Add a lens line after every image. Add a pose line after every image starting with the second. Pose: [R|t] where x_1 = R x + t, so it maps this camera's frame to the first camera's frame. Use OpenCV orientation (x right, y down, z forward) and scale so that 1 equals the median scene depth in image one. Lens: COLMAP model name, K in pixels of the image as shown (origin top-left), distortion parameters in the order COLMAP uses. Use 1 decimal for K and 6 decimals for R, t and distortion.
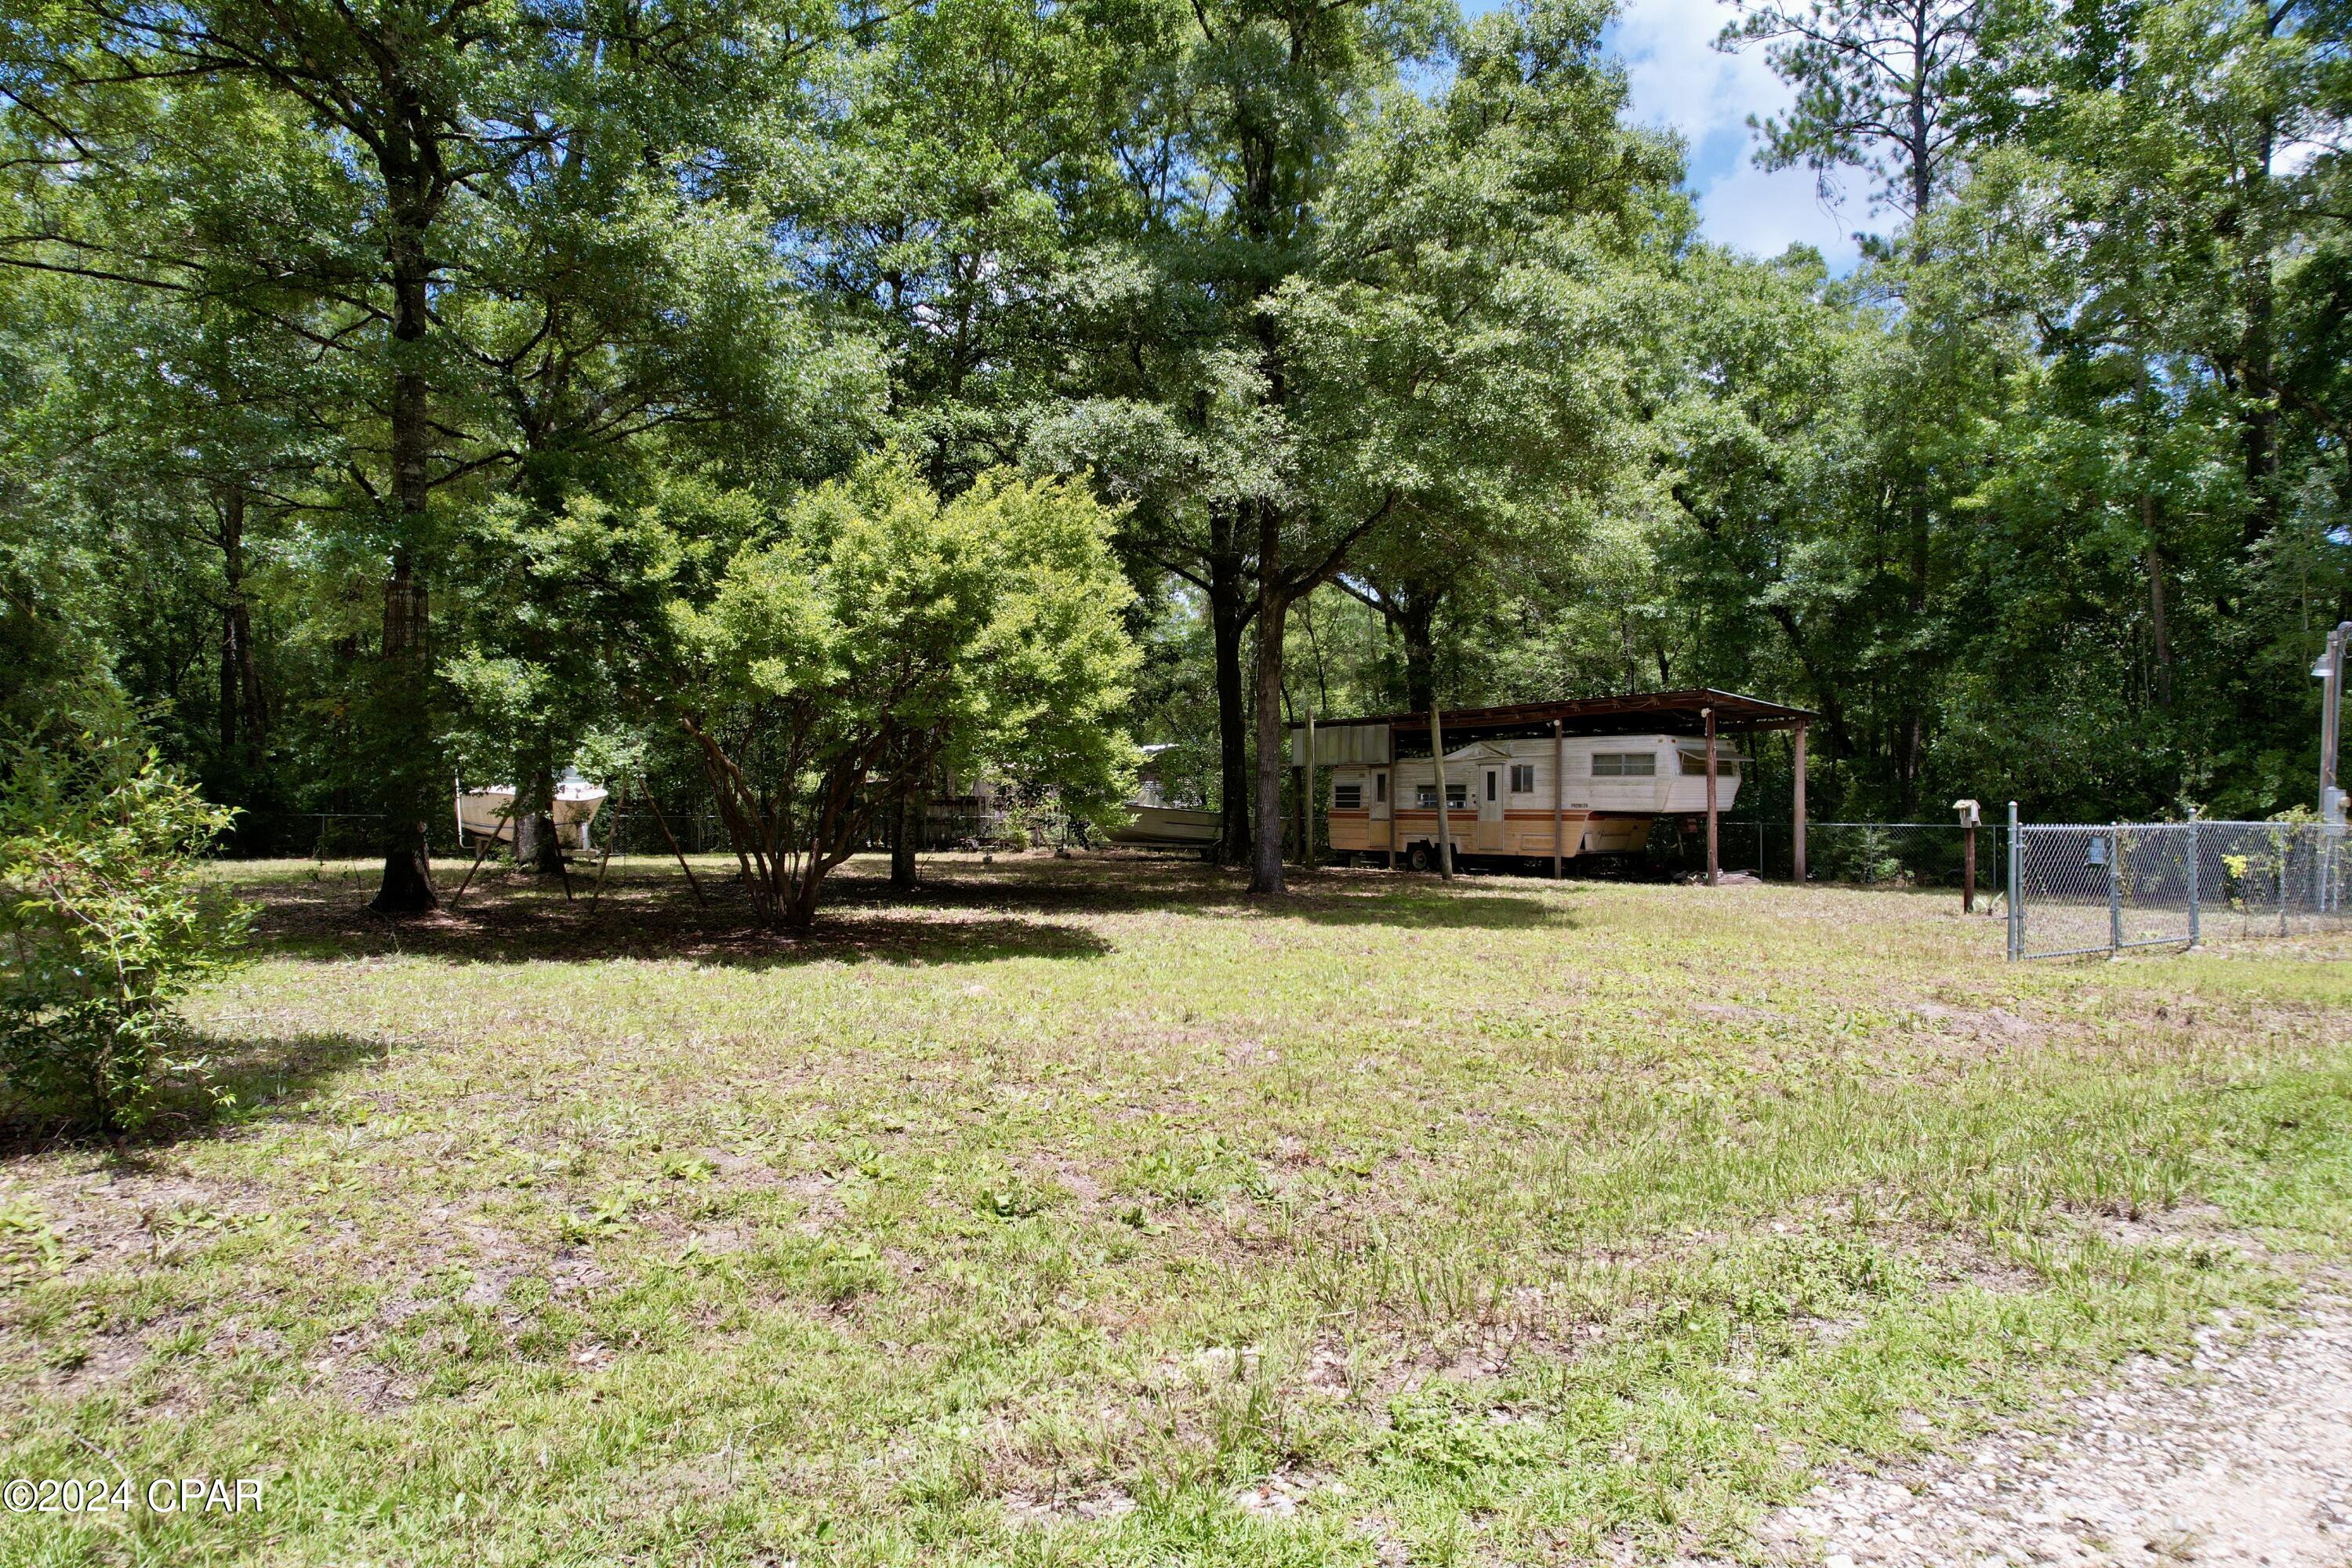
lens RADIAL K [[1519.6, 0, 1205.8], [0, 1519.6, 788.8], [0, 0, 1]] dist [-0.070787, 0.064508]
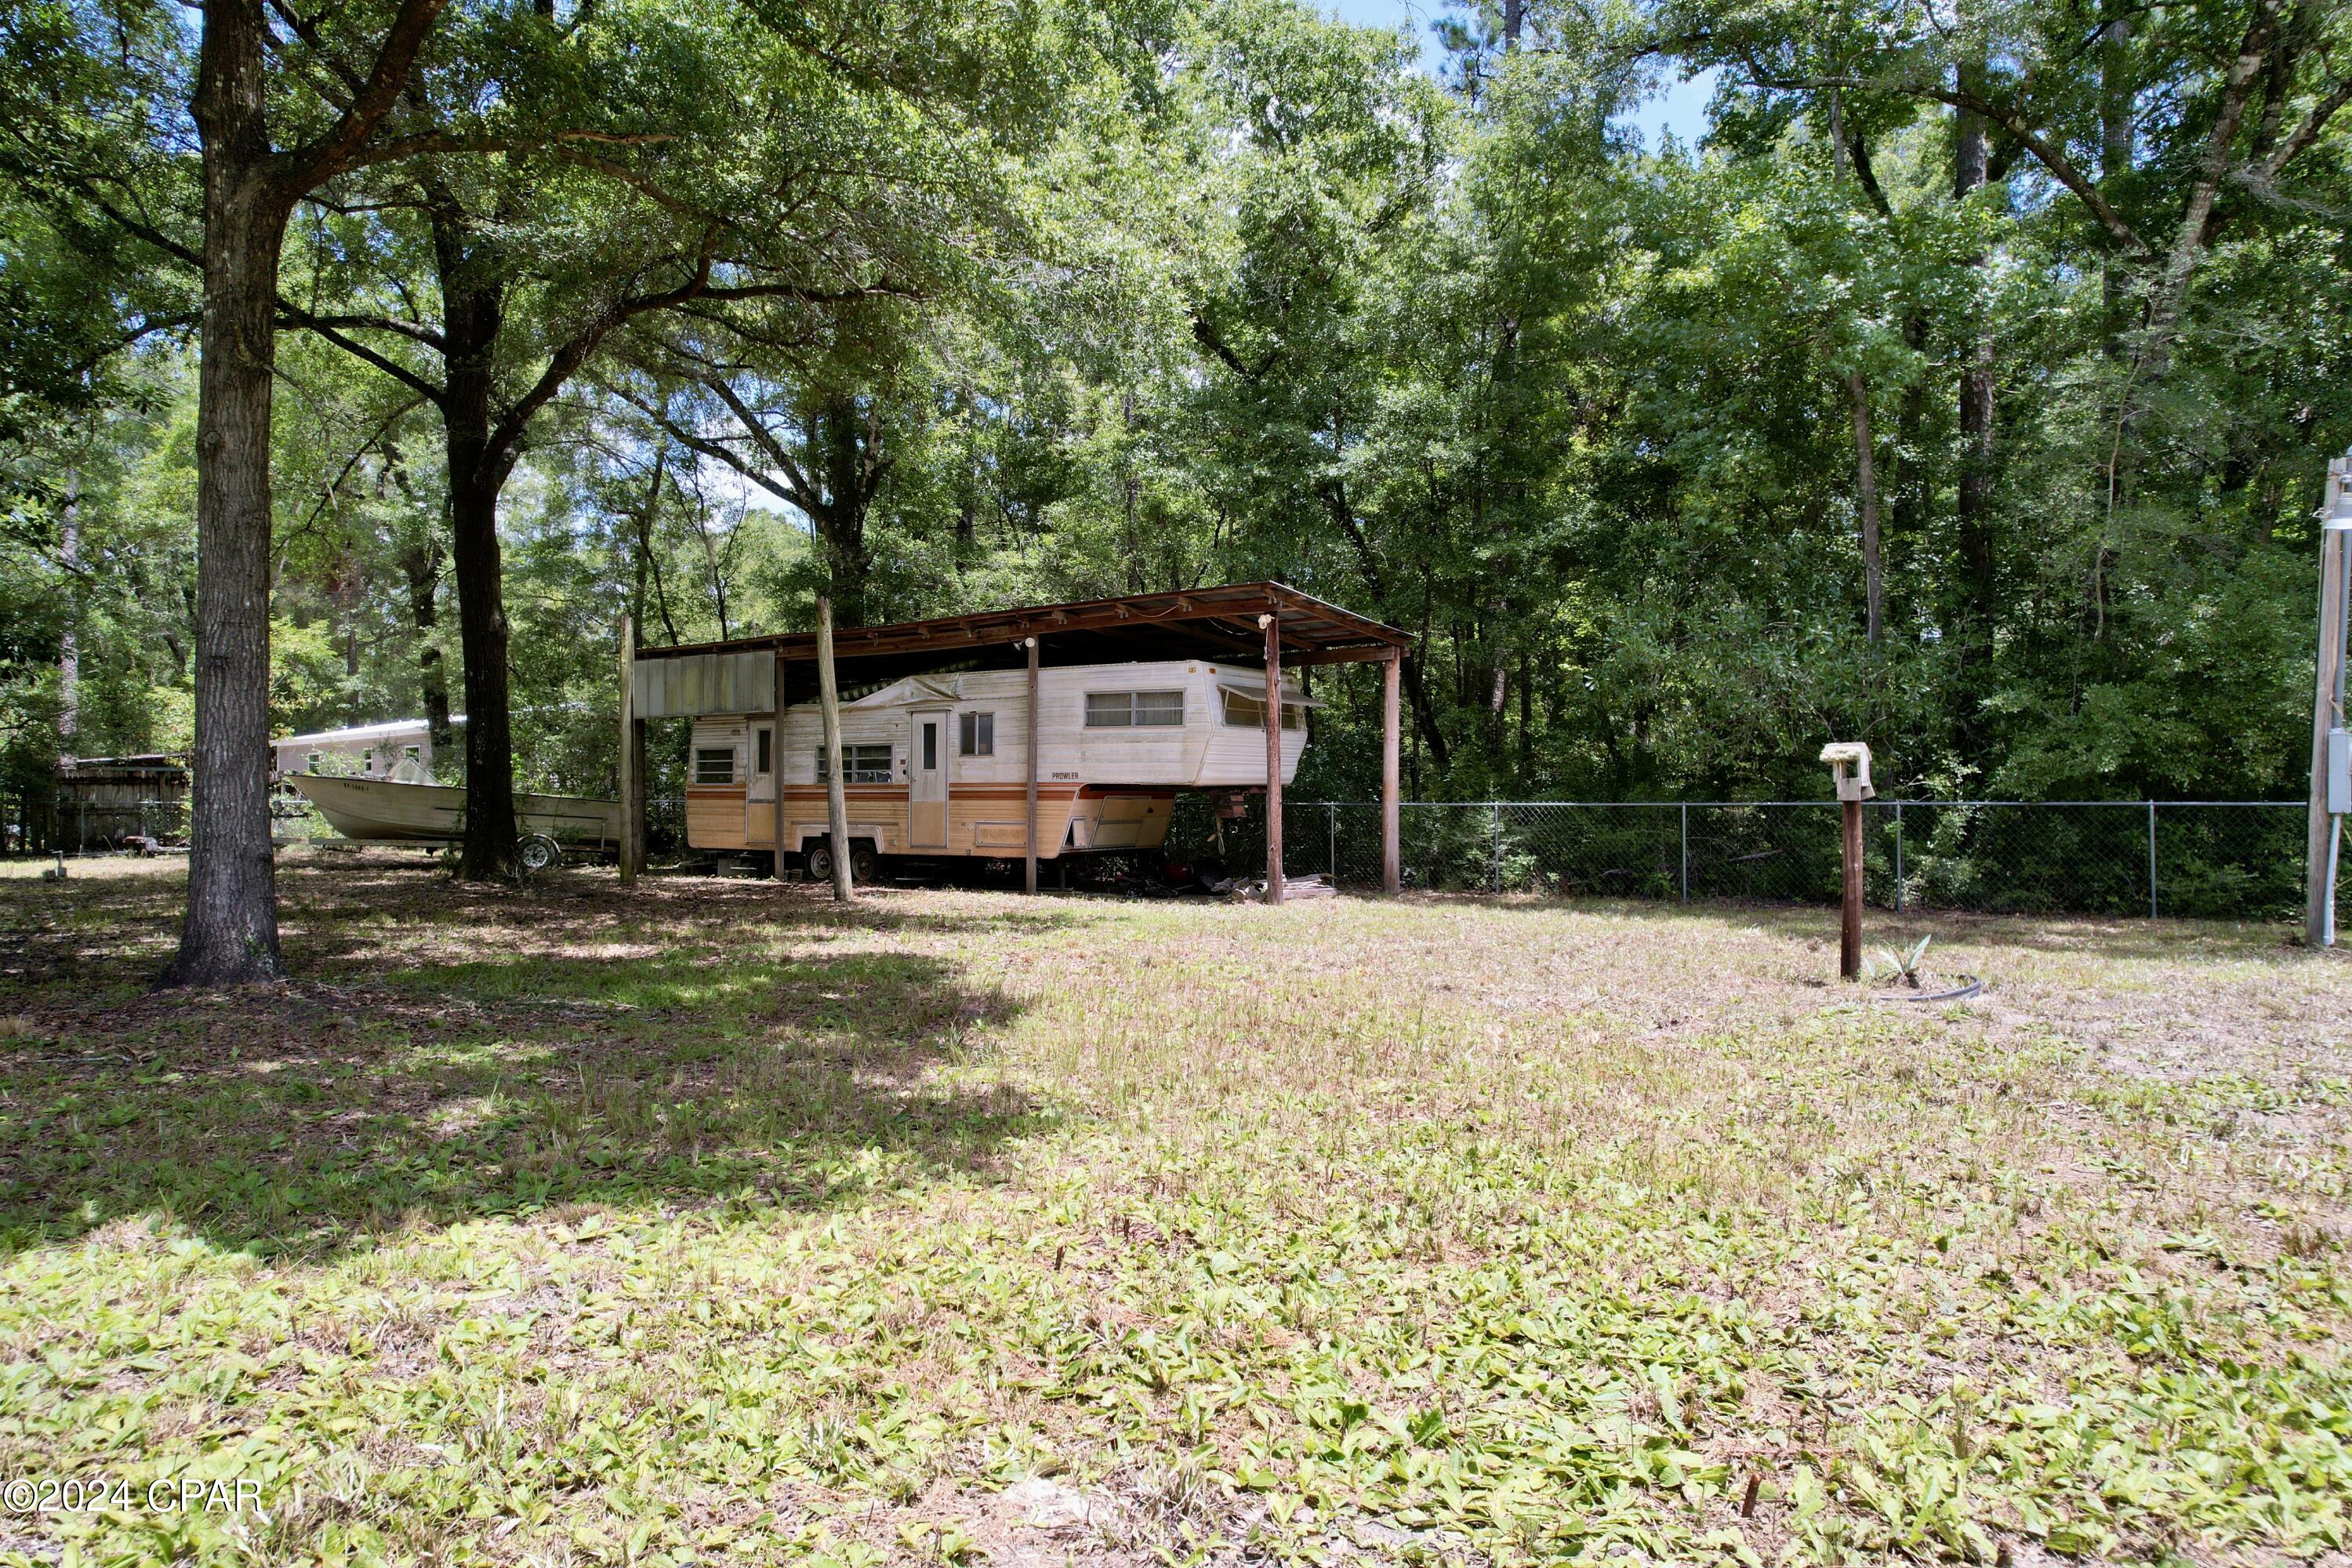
lens RADIAL K [[1524.7, 0, 1117.4], [0, 1524.7, 785.2], [0, 0, 1]] dist [-0.070130, 0.000027]
pose [[0.965249, -0.002753, 0.261316, 0.175836], [0.001349, 0.999984, 0.005552, 0.019649], [-0.261327, -0.005007, 0.965237, 0.659690]]
